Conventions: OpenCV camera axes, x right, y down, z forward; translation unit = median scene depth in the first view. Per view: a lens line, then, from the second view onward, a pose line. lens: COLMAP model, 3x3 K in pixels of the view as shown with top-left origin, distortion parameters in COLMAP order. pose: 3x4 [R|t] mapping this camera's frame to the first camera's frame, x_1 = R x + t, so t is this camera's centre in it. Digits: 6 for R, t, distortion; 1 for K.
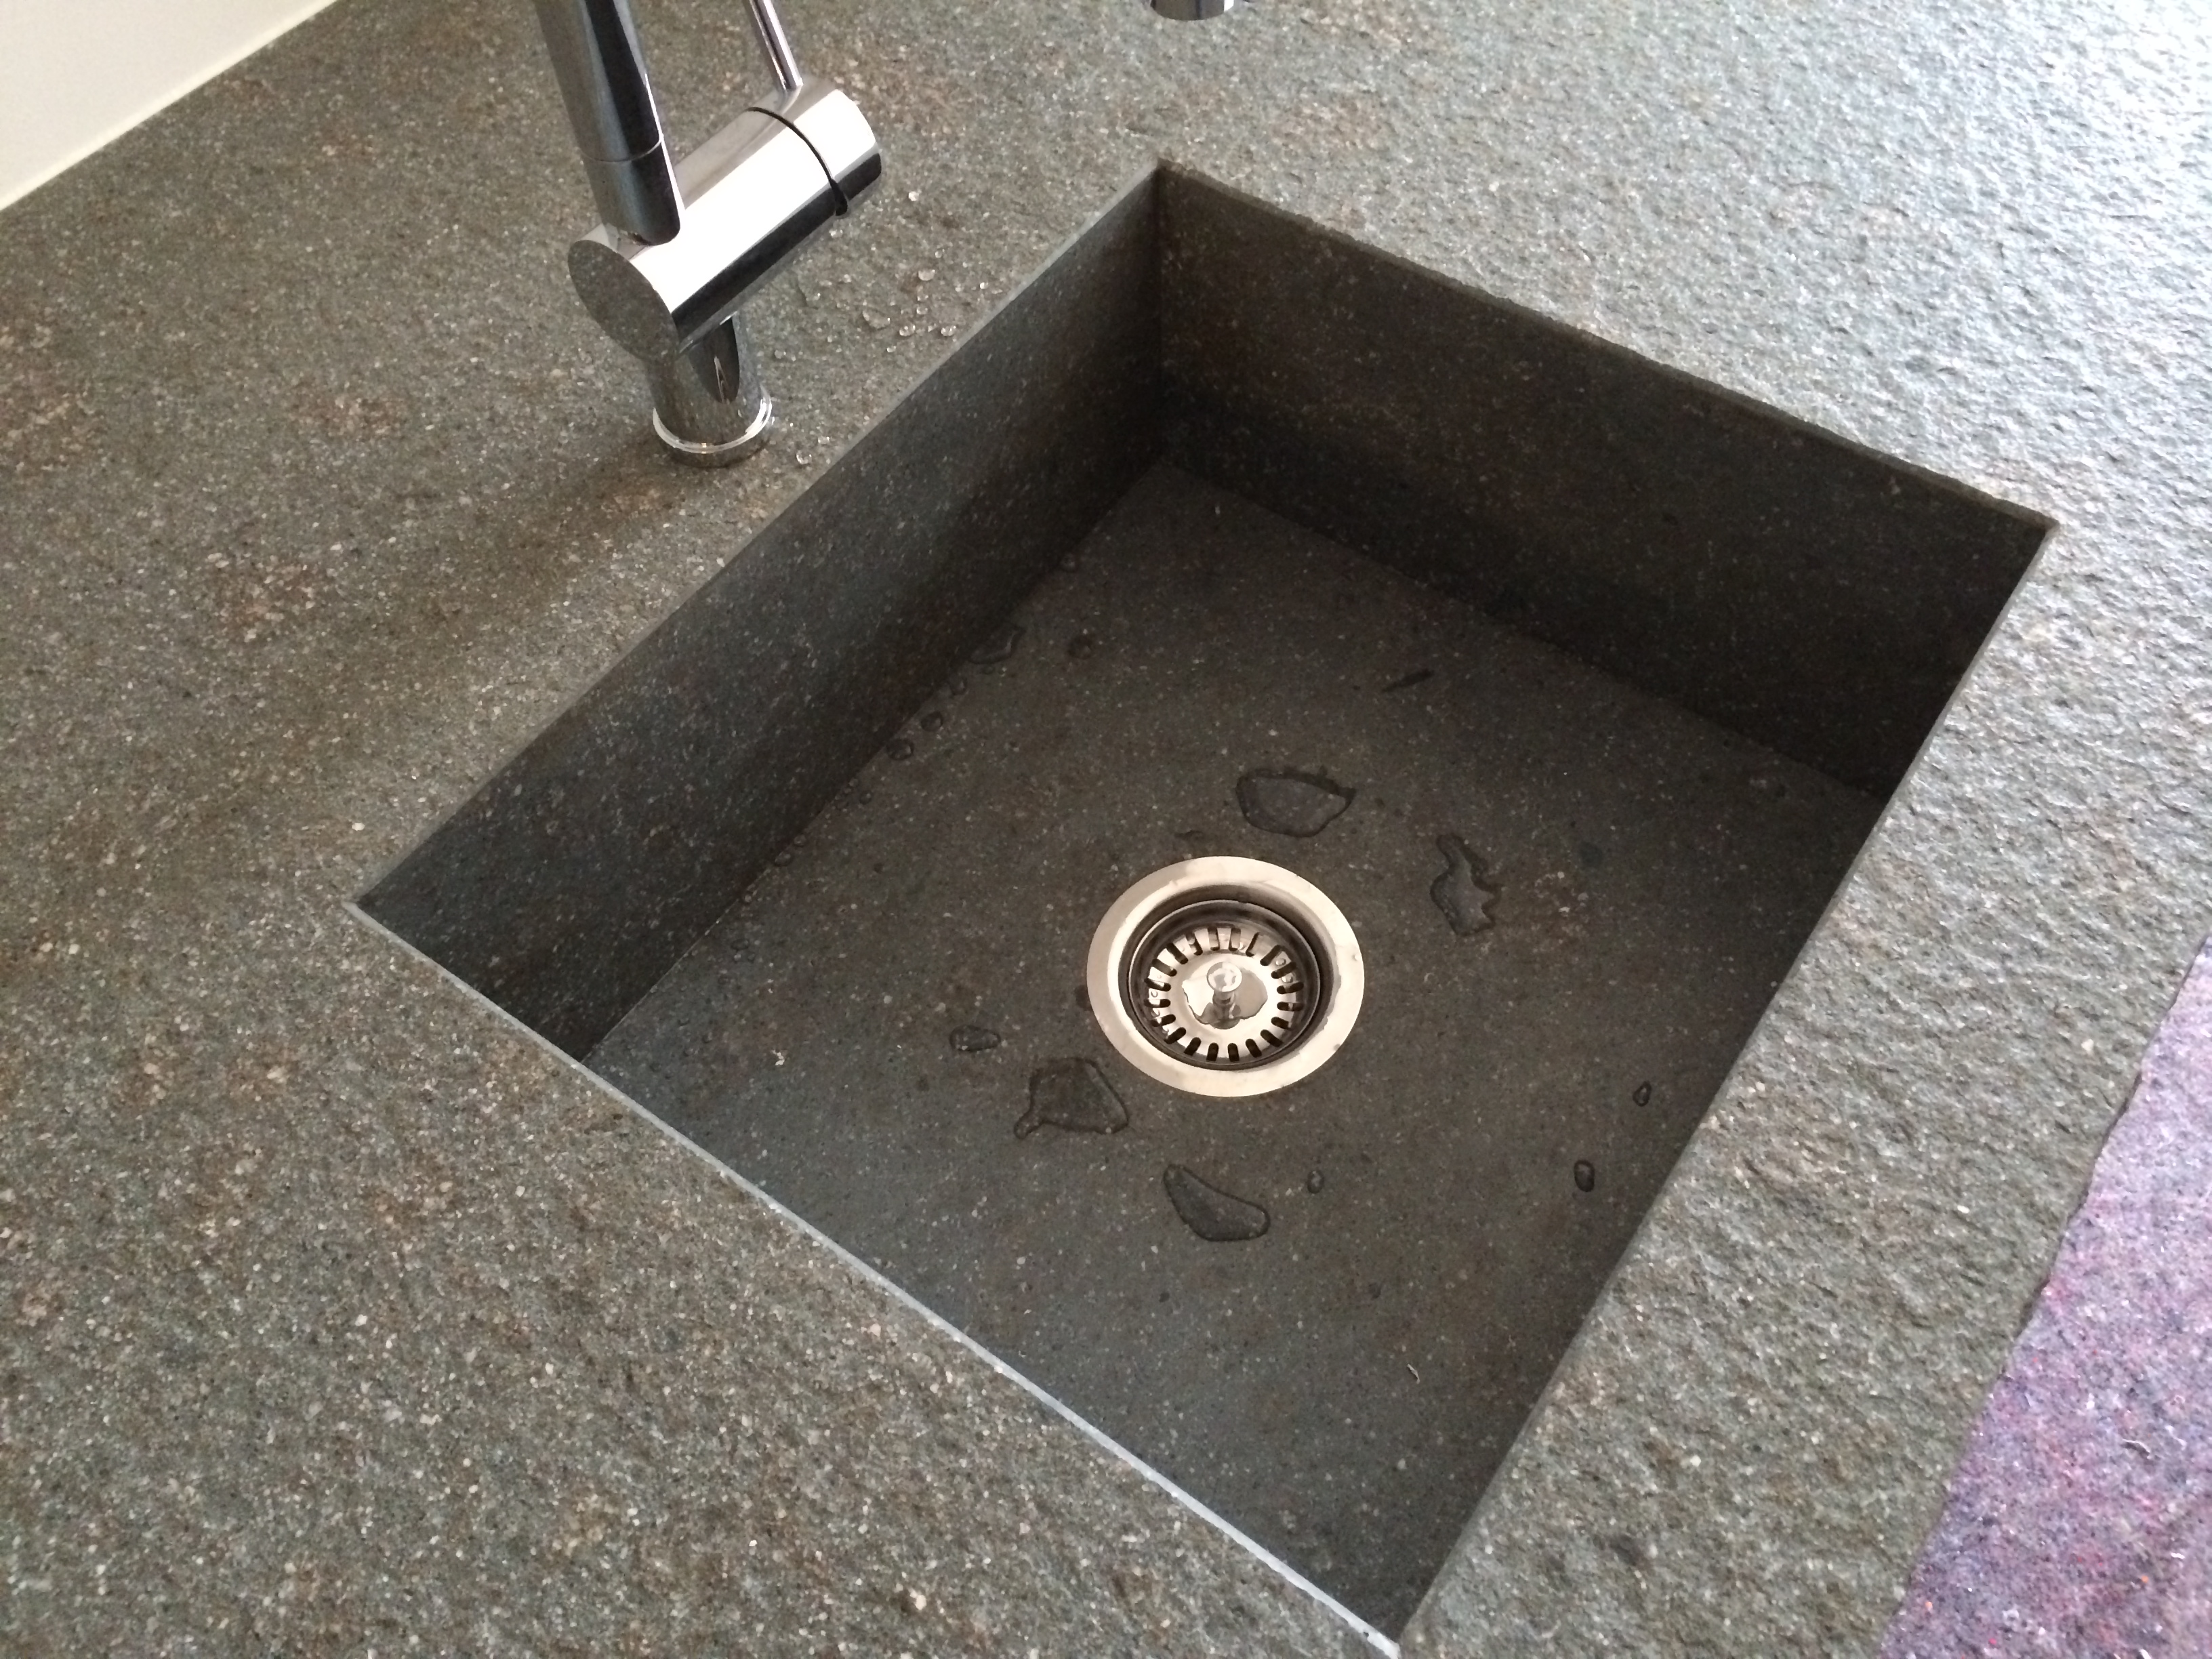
lens RADIAL K [[1808.9, 0, 1111.6], [0, 1808.9, 838.0], [0, 0, 1]] dist [-0.001204, -0.003707]
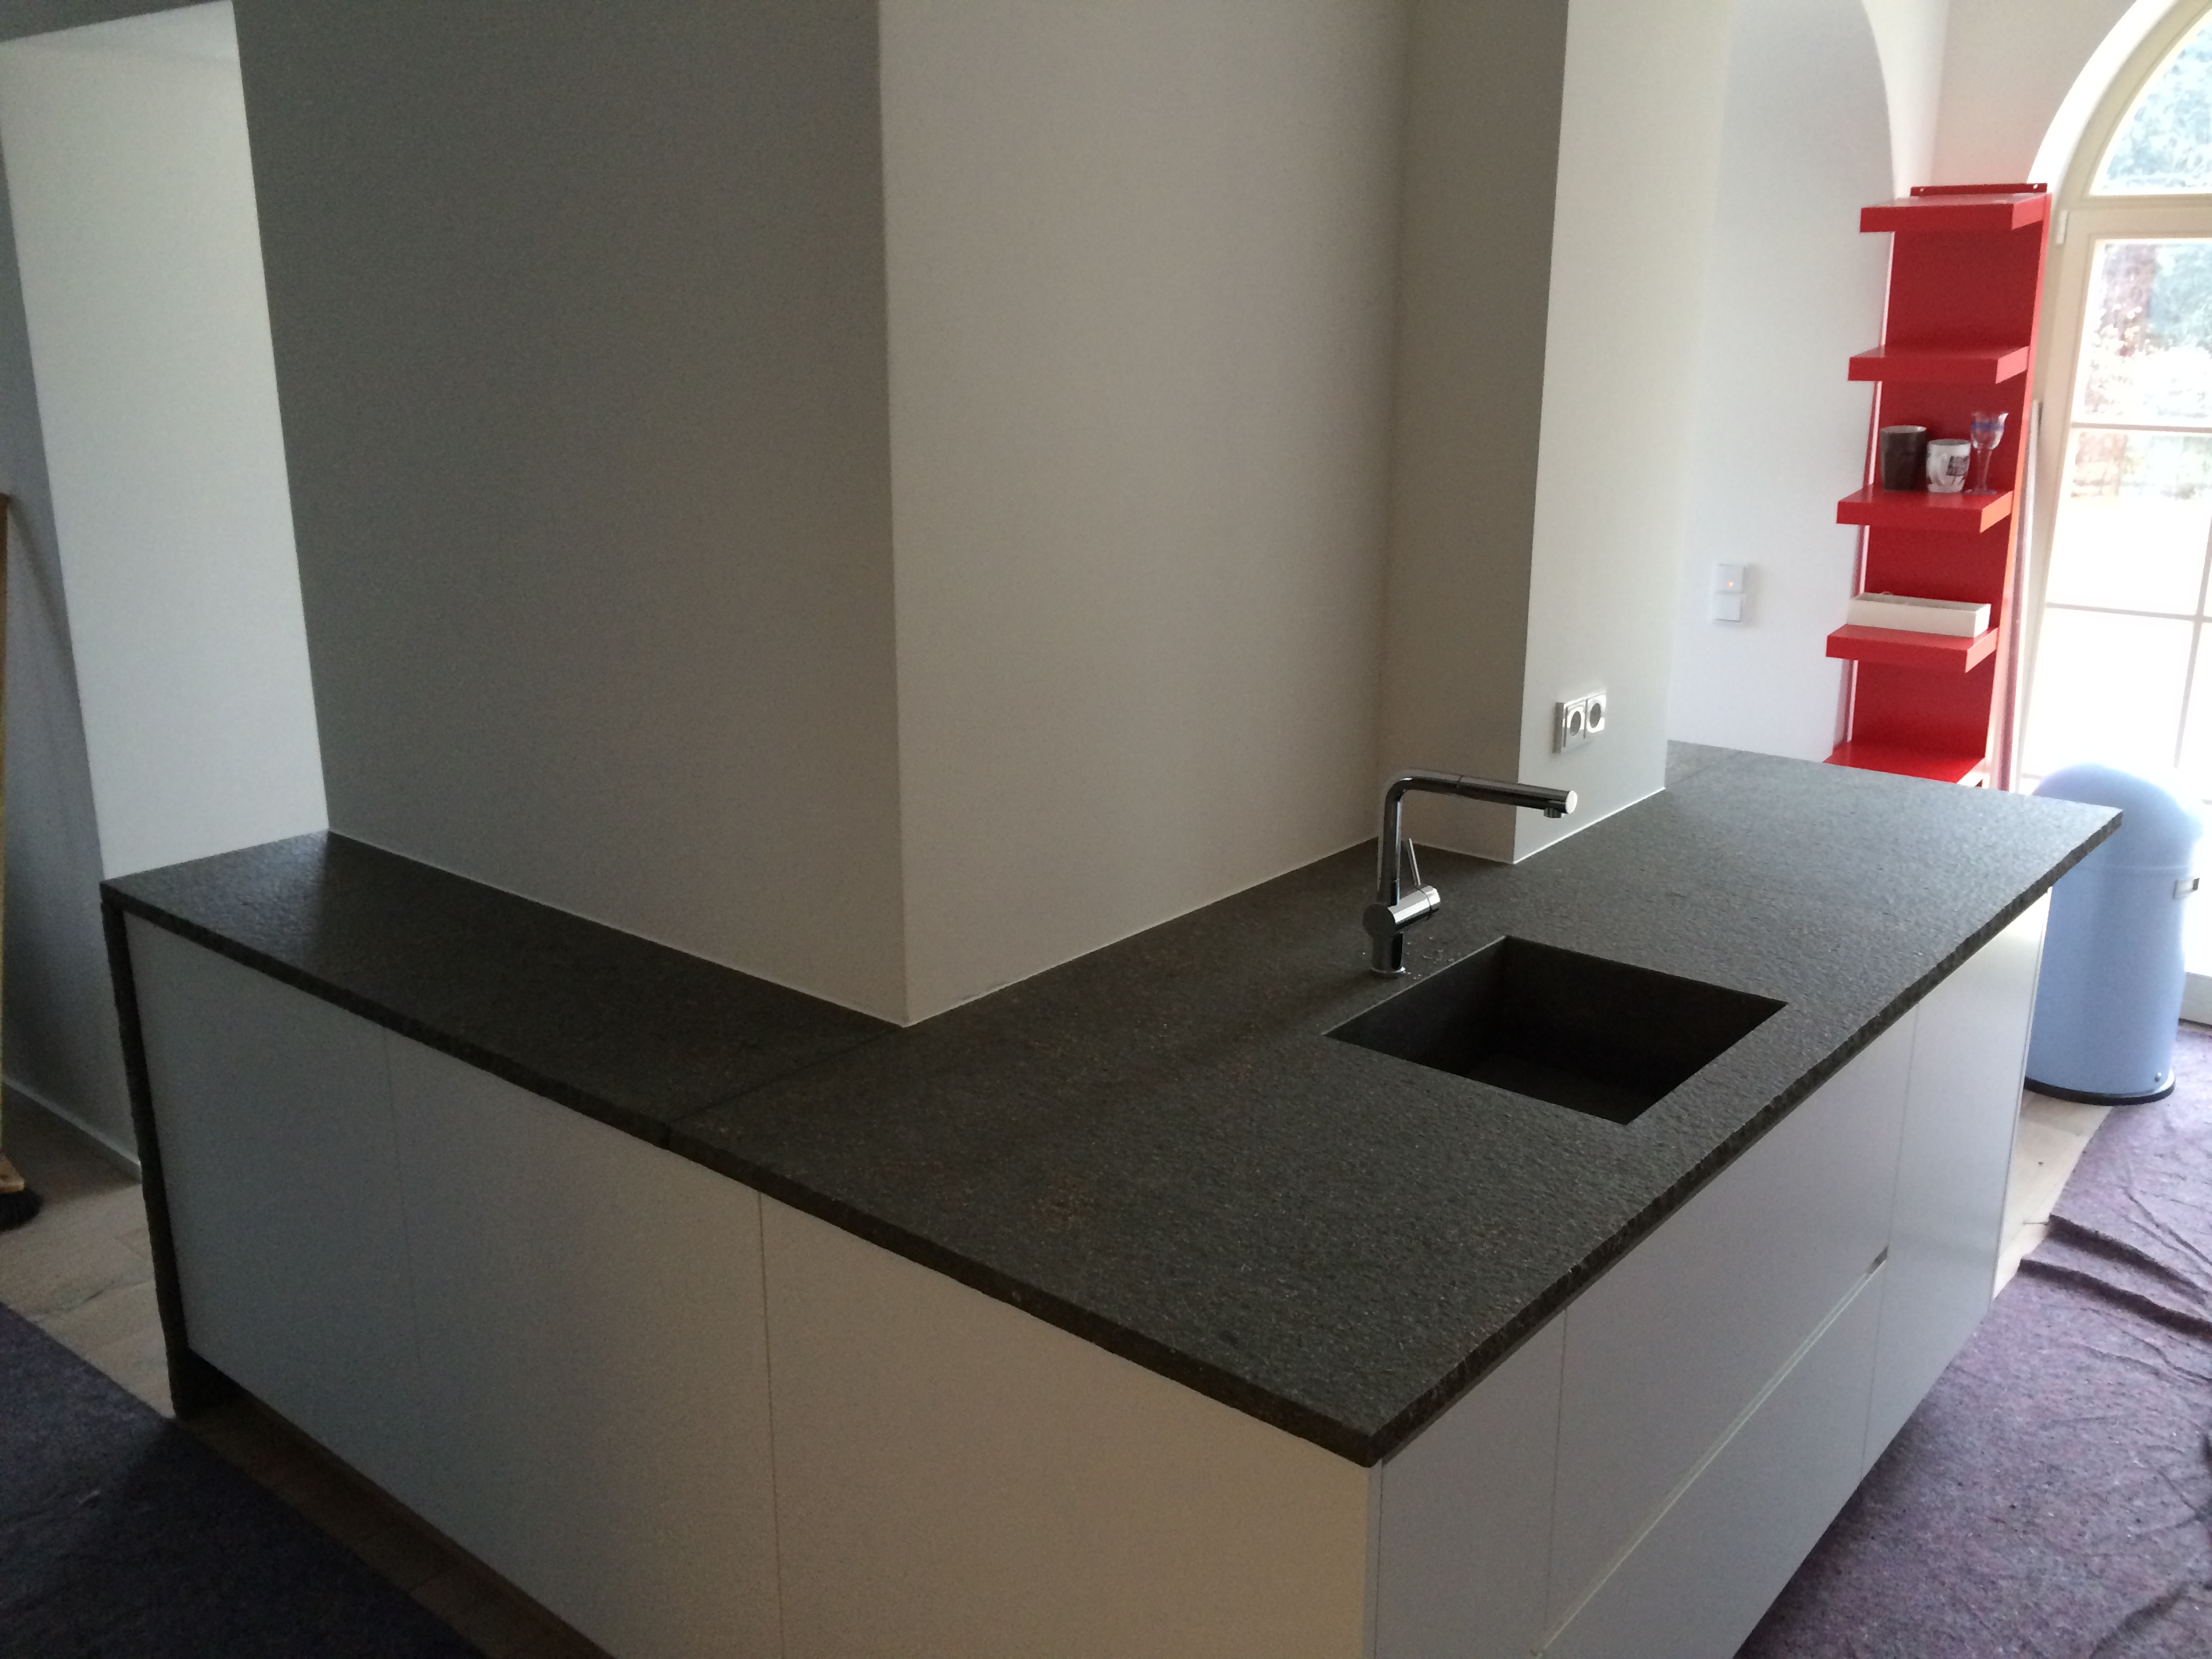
lens RADIAL K [[1808.9, 0, 1103.1], [0, 1808.9, 826.3], [0, 0, 1]] dist [-0.001204, -0.003707]
pose [[0.995852, 0.061751, -0.066827, -0.534016], [-0.090161, 0.768550, -0.633405, 1.733520], [0.012246, 0.636803, 0.770930, -1.764544]]
